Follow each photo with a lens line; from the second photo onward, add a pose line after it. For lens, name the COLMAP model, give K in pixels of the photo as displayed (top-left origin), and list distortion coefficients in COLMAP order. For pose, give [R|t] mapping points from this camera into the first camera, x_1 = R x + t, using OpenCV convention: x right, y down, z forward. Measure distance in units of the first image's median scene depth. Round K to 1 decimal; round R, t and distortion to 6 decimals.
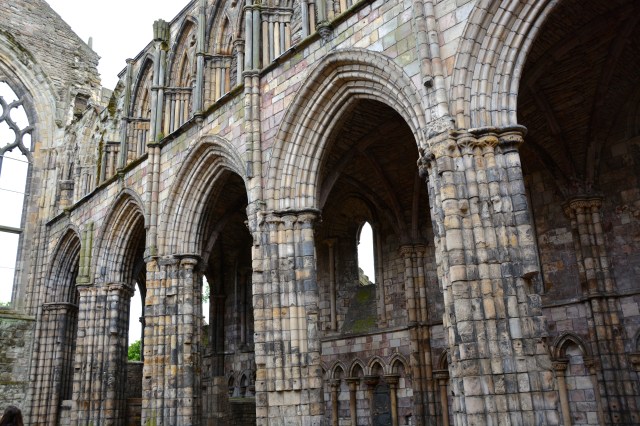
lens RADIAL K [[586.6, 0, 320.0], [0, 586.6, 213.0], [0, 0, 1]] dist [-0.126361, 0.202729]
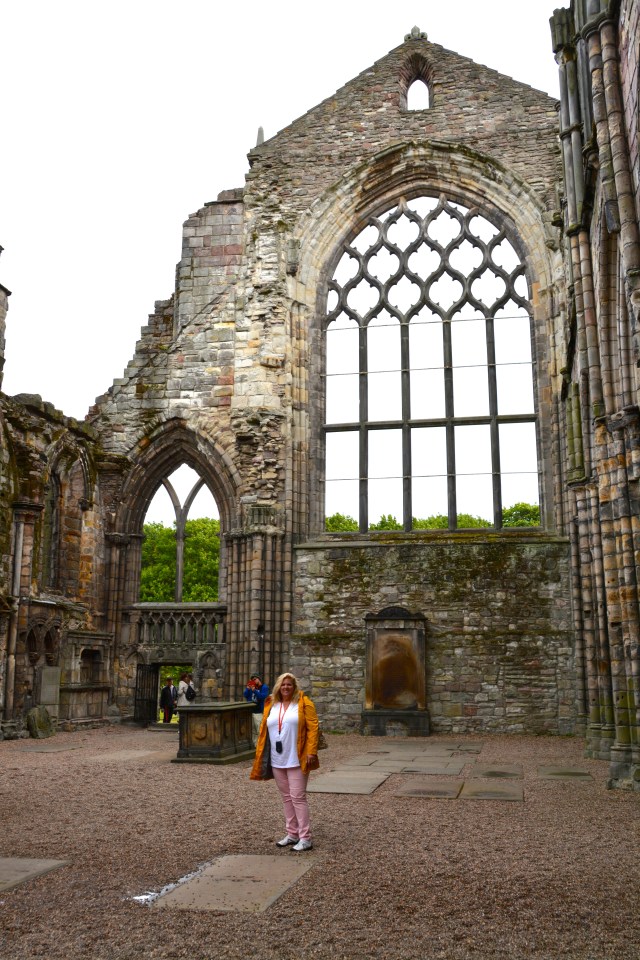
lens RADIAL K [[879.9, 0, 320.0], [0, 879.9, 480.0], [0, 0, 1]] dist [-0.126361, 0.202729]
pose [[0.556101, -0.138632, -0.819471, 0.190650], [0.231986, 0.972693, -0.007126, 0.055814], [0.798082, -0.186143, 0.573076, 0.199330]]
